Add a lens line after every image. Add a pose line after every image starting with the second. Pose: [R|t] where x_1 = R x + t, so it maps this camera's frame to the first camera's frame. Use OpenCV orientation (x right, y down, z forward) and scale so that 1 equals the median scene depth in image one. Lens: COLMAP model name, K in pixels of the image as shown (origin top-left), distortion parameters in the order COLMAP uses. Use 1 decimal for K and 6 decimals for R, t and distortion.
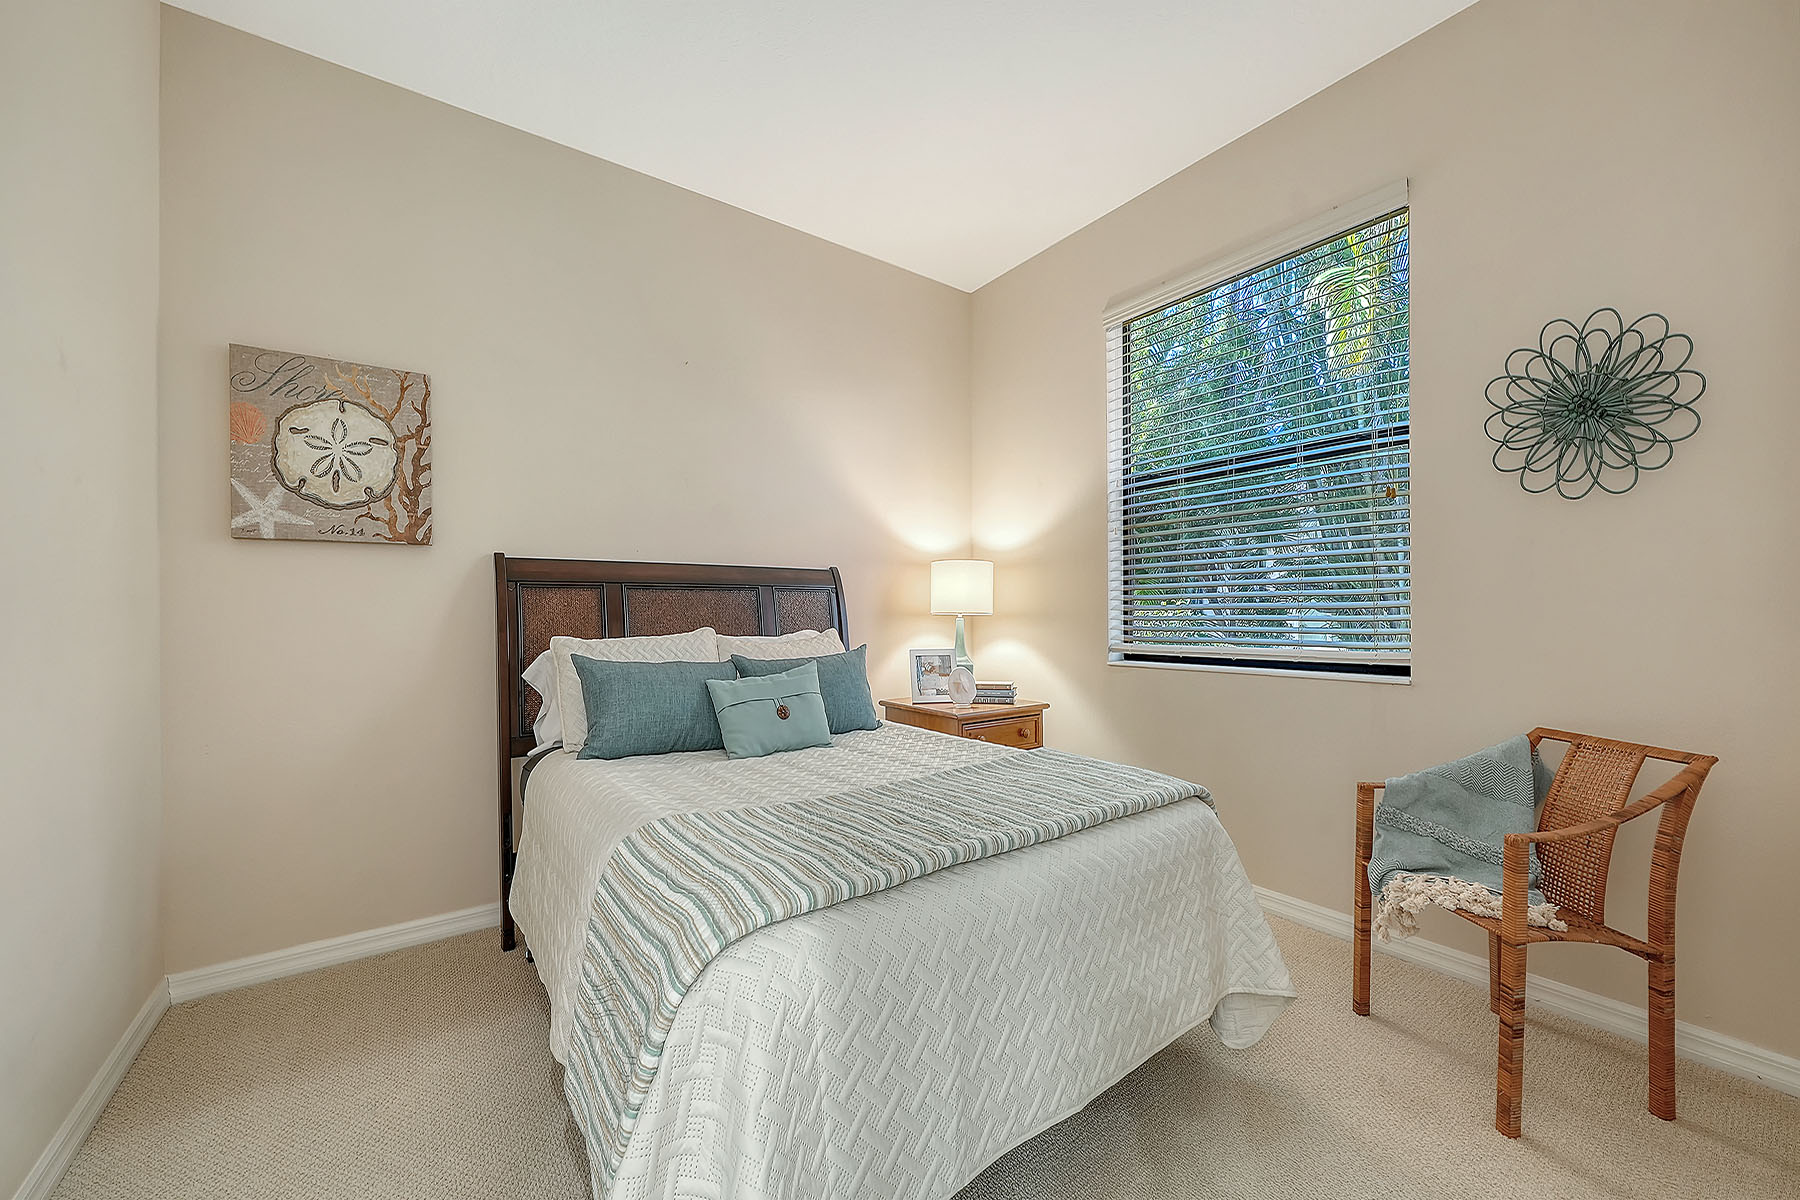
lens RADIAL K [[675.8, 0, 905.2], [0, 675.8, 609.6], [0, 0, 1]] dist [-0.007939, -0.001396]
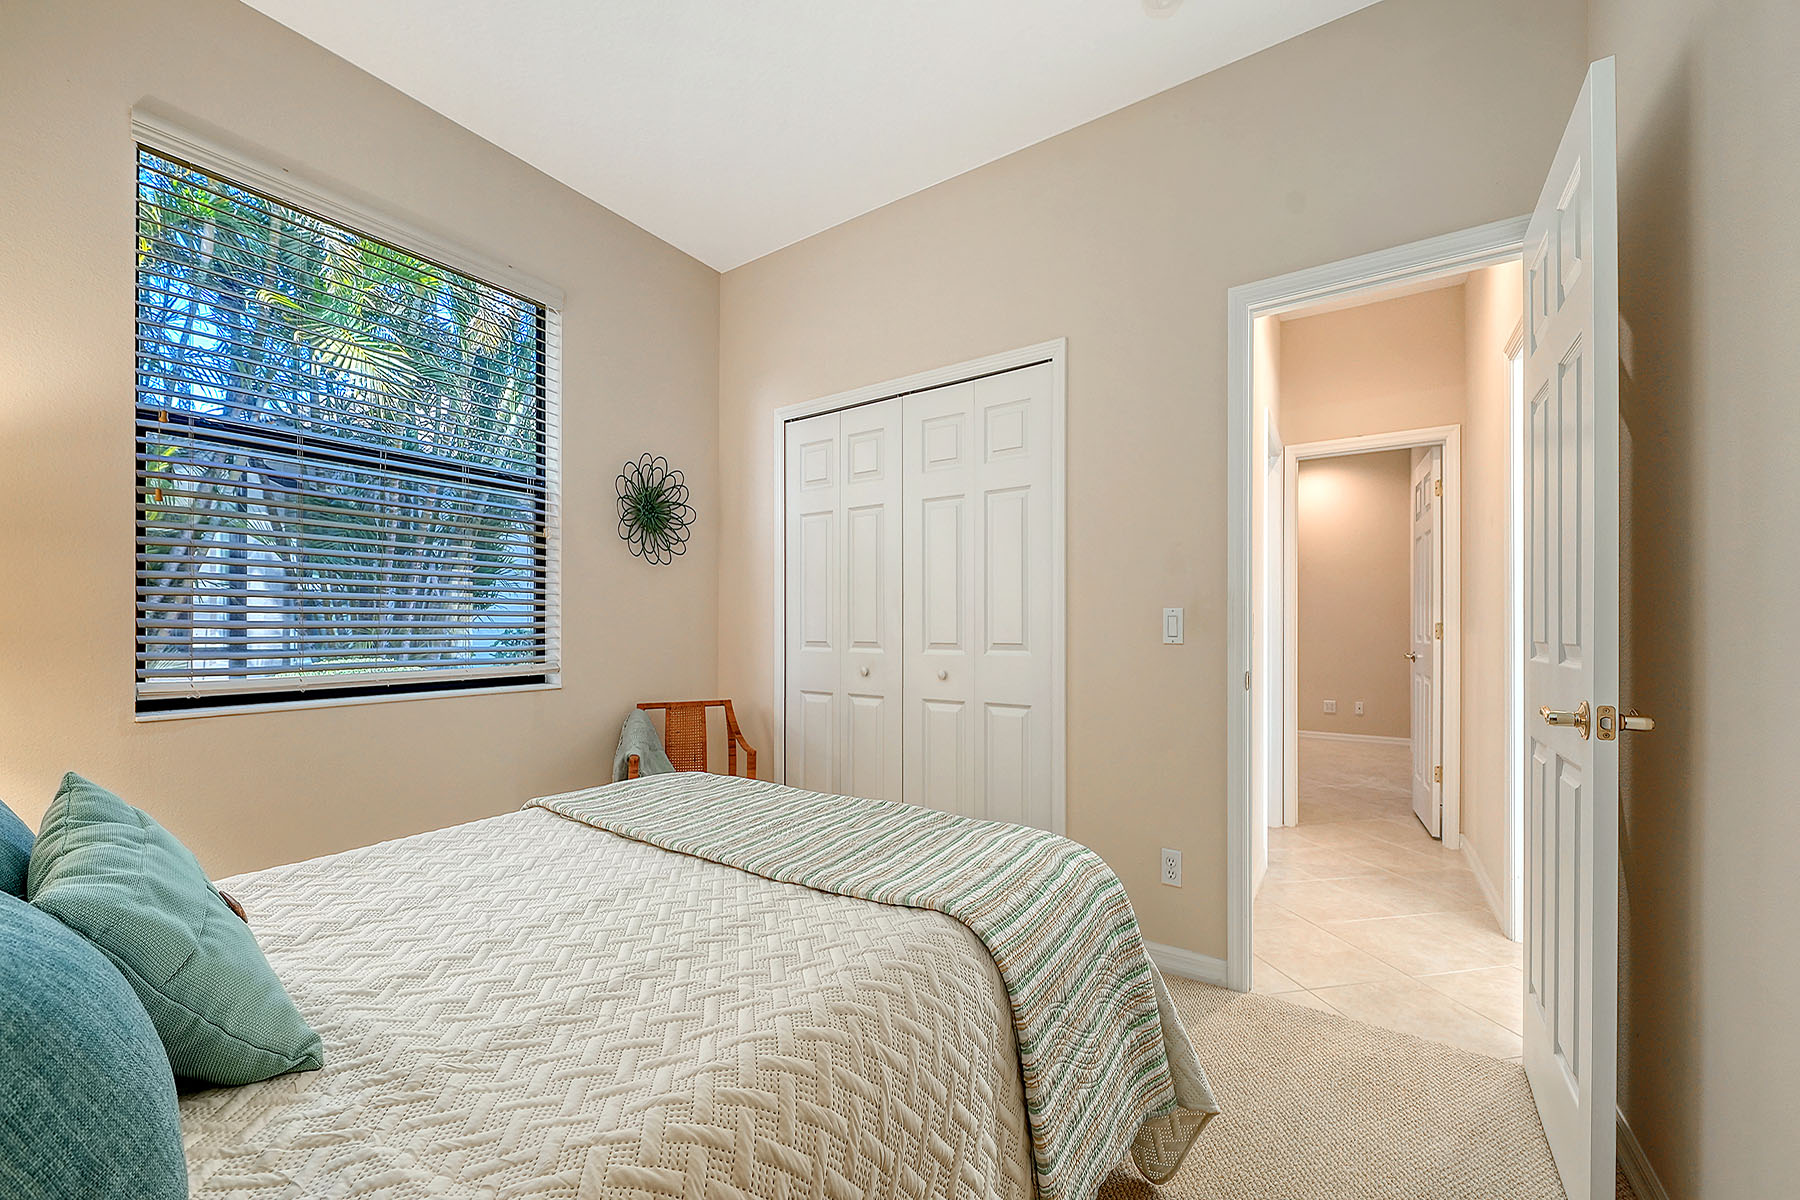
lens RADIAL K [[675.8, 0, 902.3], [0, 675.8, 617.7], [0, 0, 1]] dist [-0.007939, -0.001396]
pose [[-0.338425, 0.019733, 0.940787, -0.831059], [-0.003769, 0.999744, -0.022325, 0.004904], [-0.940986, -0.011101, -0.338263, 1.019848]]
